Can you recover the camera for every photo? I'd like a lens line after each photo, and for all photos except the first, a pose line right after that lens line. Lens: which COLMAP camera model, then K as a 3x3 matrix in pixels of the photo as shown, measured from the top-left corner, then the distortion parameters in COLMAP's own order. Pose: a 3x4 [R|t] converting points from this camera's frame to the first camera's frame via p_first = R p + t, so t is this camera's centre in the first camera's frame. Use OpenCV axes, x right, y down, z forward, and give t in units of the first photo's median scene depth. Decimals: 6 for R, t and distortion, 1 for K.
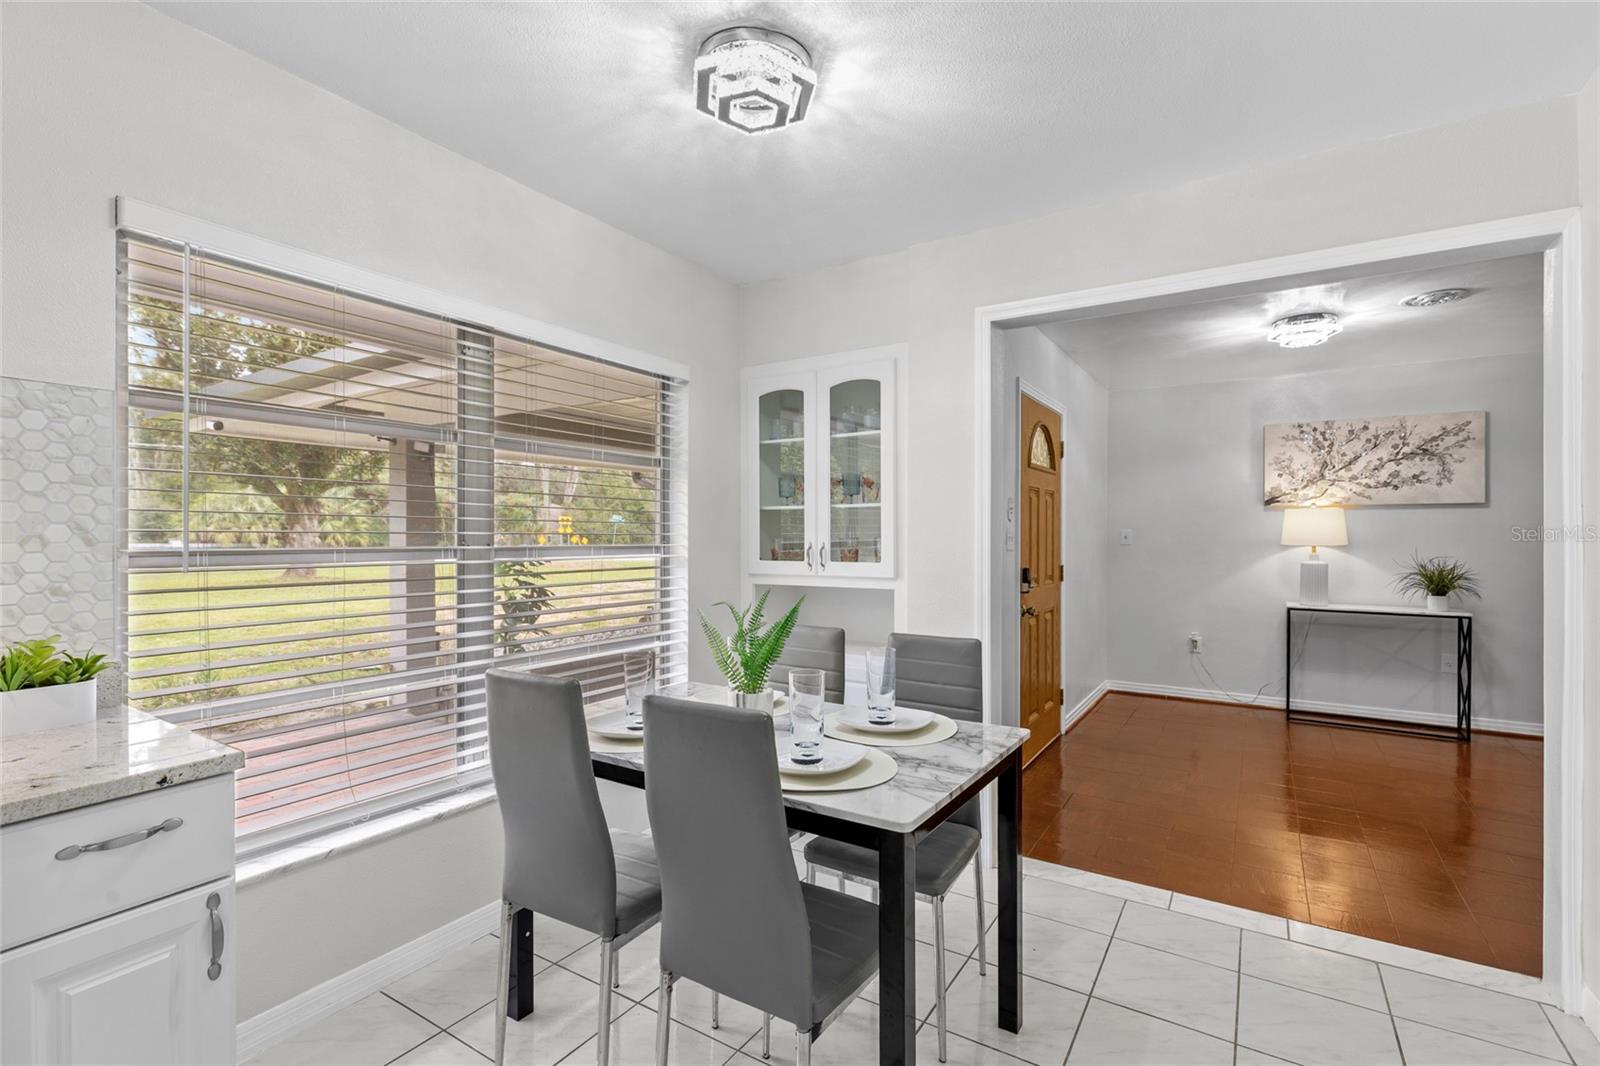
lens RADIAL K [[726.3, 0, 801.5], [0, 726.3, 537.4], [0, 0, 1]] dist [0.001041, -0.000081]
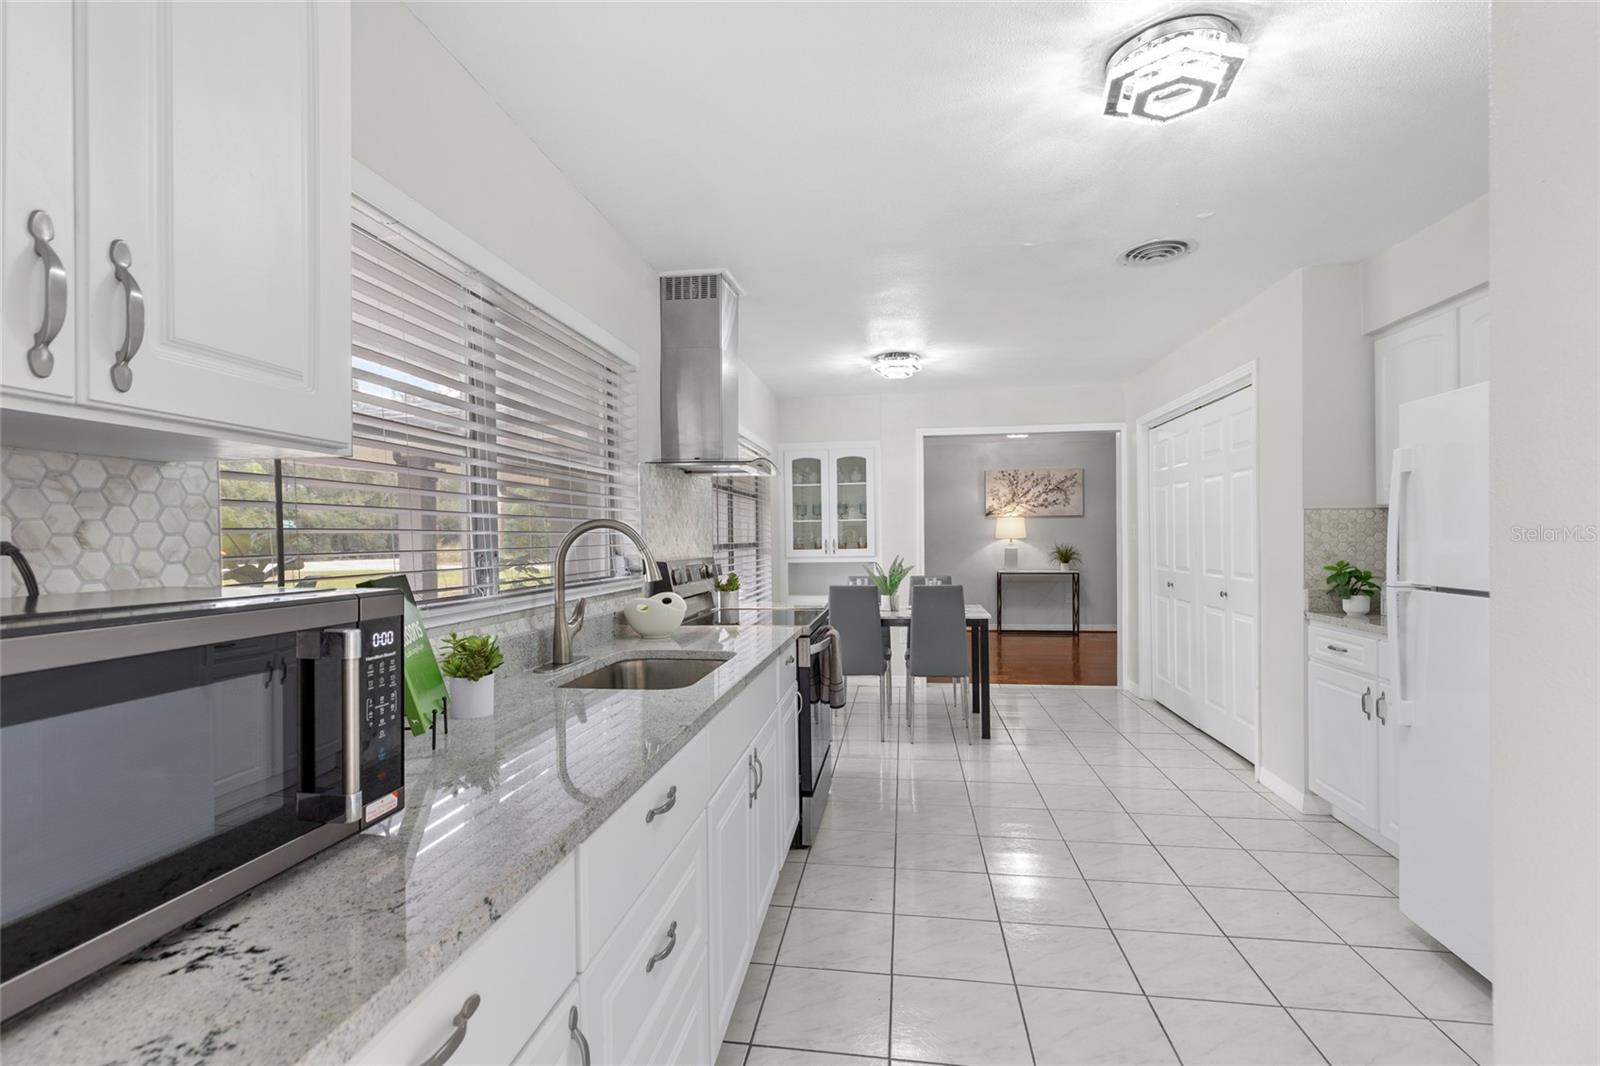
lens RADIAL K [[726.3, 0, 788.1], [0, 726.3, 543.4], [0, 0, 1]] dist [0.001041, -0.000081]
pose [[0.917650, -0.017093, 0.397022, -0.560256], [0.014106, 0.999846, 0.010443, -0.003047], [-0.397139, -0.003982, 0.917750, -0.476438]]
